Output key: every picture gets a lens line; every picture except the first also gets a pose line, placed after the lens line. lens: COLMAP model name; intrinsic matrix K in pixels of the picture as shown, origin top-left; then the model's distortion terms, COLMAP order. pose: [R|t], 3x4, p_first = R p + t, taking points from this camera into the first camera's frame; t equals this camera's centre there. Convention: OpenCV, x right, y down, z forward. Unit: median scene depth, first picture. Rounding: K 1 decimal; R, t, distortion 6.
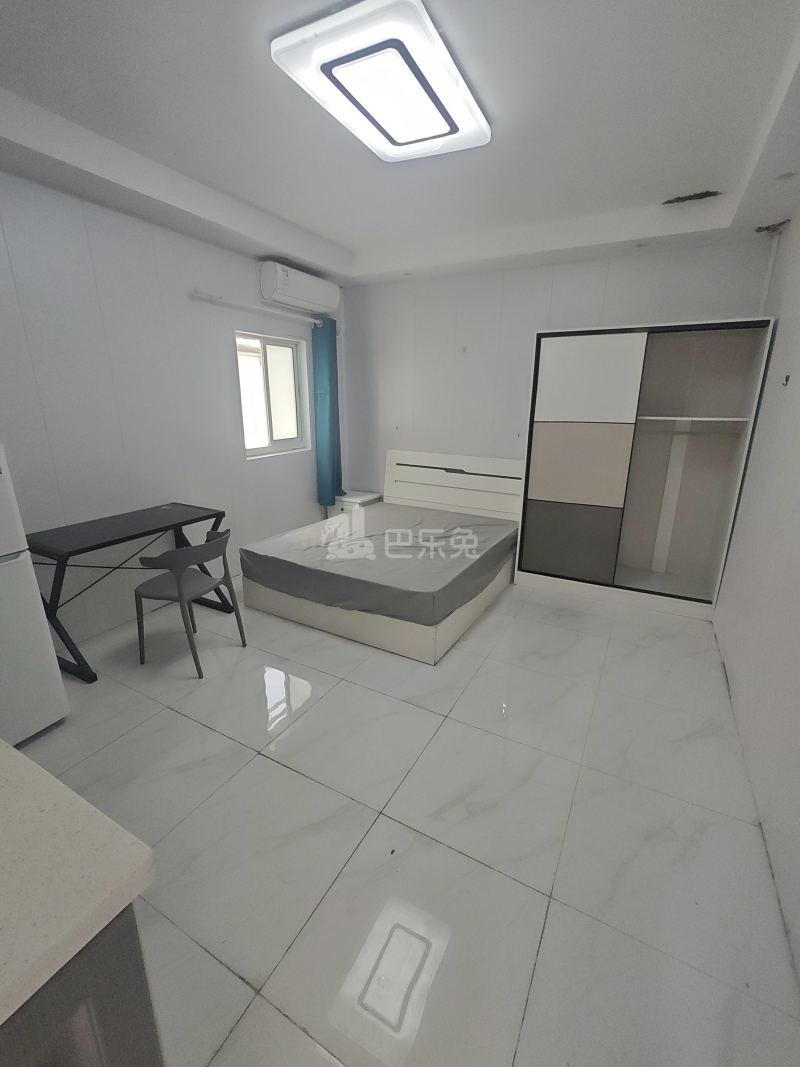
lens RADIAL K [[462.7, 0, 400.0], [0, 462.7, 533.5], [0, 0, 1]] dist [0.015980, -0.000418]
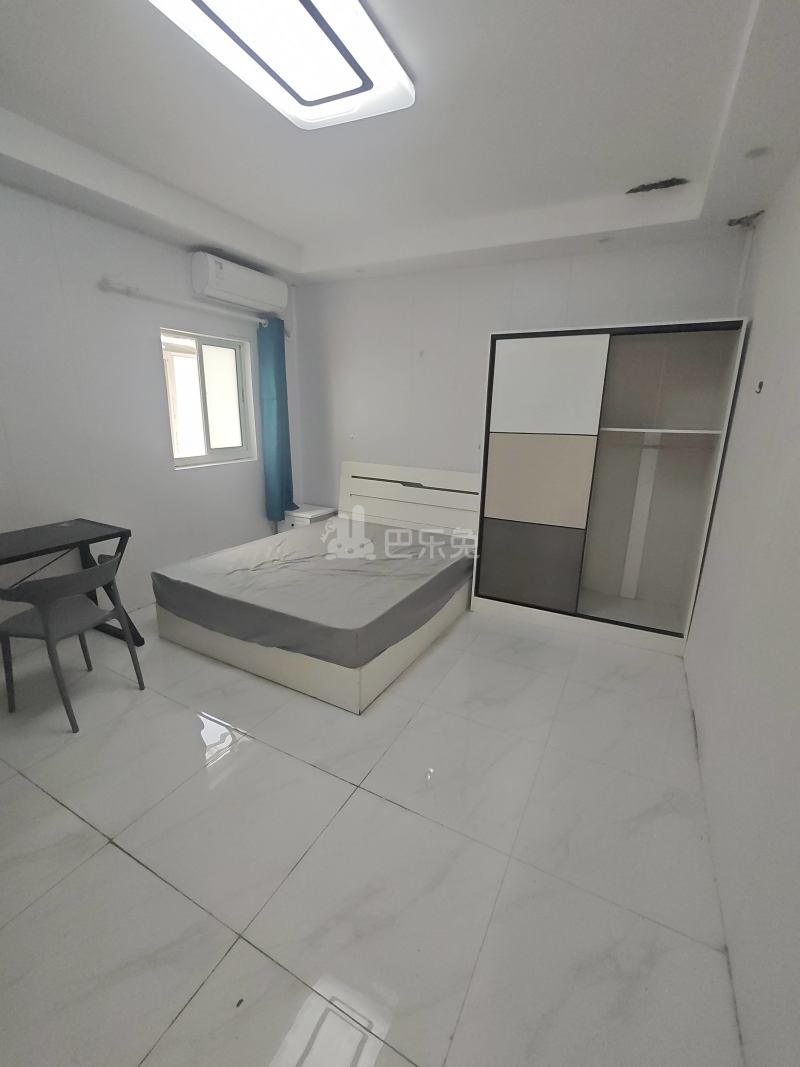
lens RADIAL K [[461.1, 0, 401.2], [0, 461.1, 534.8], [0, 0, 1]] dist [0.012853, 0.000251]
pose [[0.999827, 0.007103, 0.017208, 0.107434], [-0.006813, 0.999834, -0.016873, -0.026020], [-0.017325, 0.016753, 0.999710, 0.112660]]
